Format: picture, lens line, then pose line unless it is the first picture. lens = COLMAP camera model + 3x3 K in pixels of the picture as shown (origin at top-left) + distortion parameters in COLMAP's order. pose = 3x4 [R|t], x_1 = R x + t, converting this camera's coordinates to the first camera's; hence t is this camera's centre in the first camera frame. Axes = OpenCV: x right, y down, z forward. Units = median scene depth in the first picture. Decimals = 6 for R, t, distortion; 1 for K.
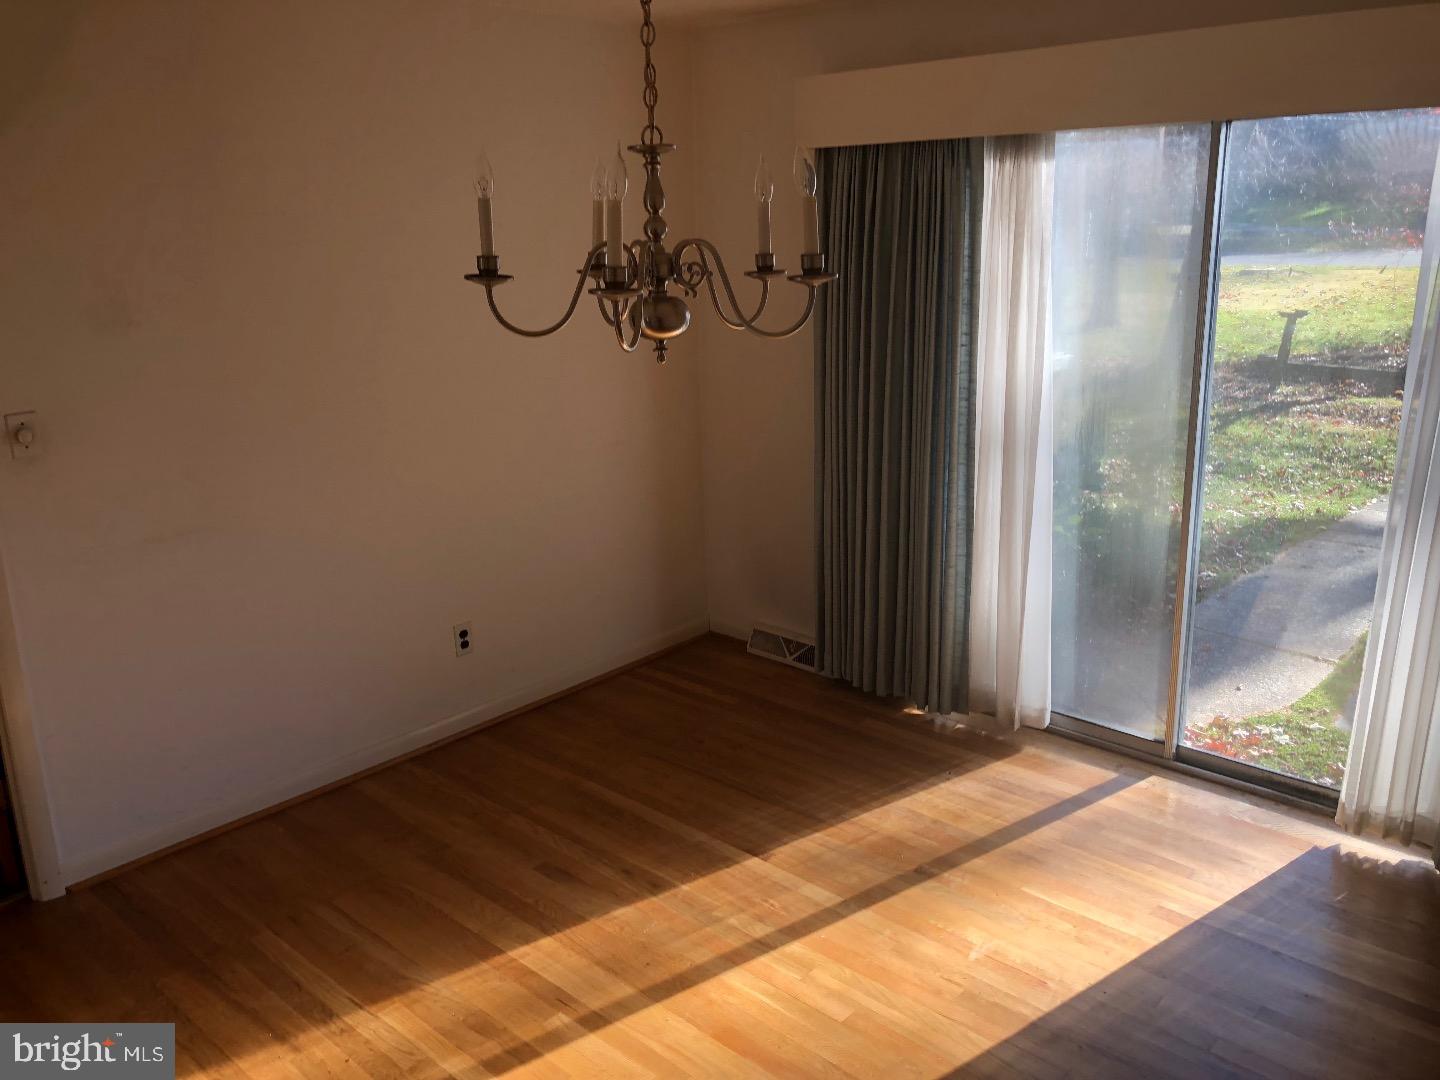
lens RADIAL K [[1173.1, 0, 718.1], [0, 1173.1, 494.7], [0, 0, 1]] dist [0.008405, 0.006640]
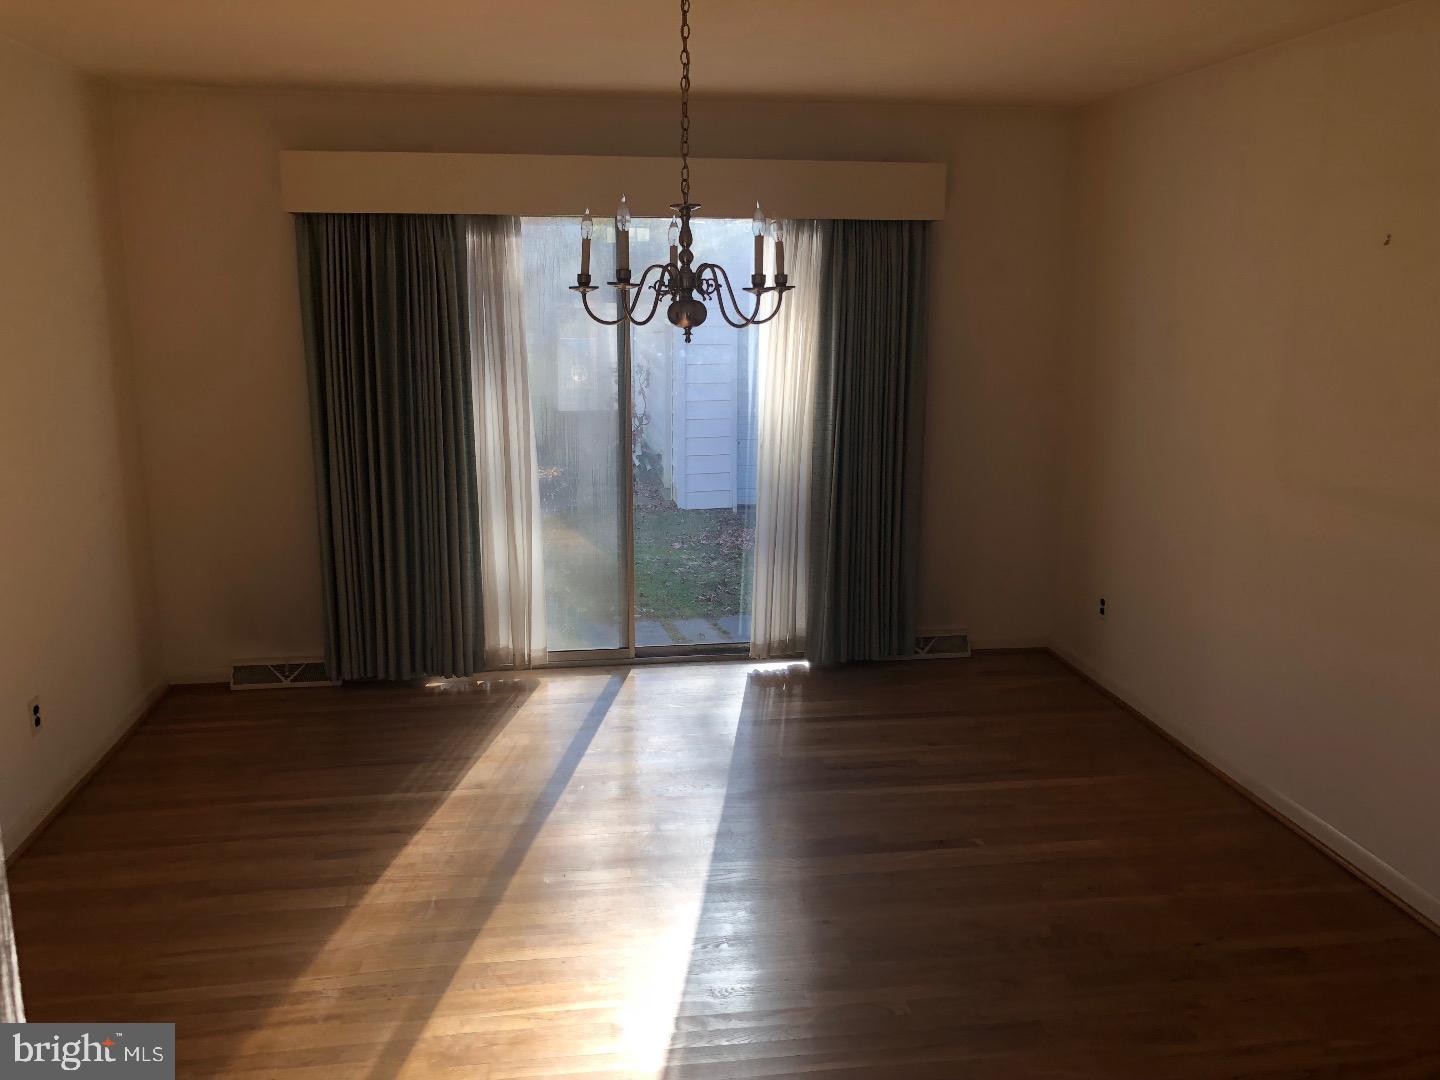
lens RADIAL K [[1172.6, 0, 714.7], [0, 1172.6, 529.0], [0, 0, 1]] dist [0.000444, 0.022442]
pose [[0.624874, -0.127085, 0.770313, -0.637525], [0.166570, 0.985646, 0.027490, 0.047784], [-0.762750, 0.111133, 0.637073, 0.002507]]
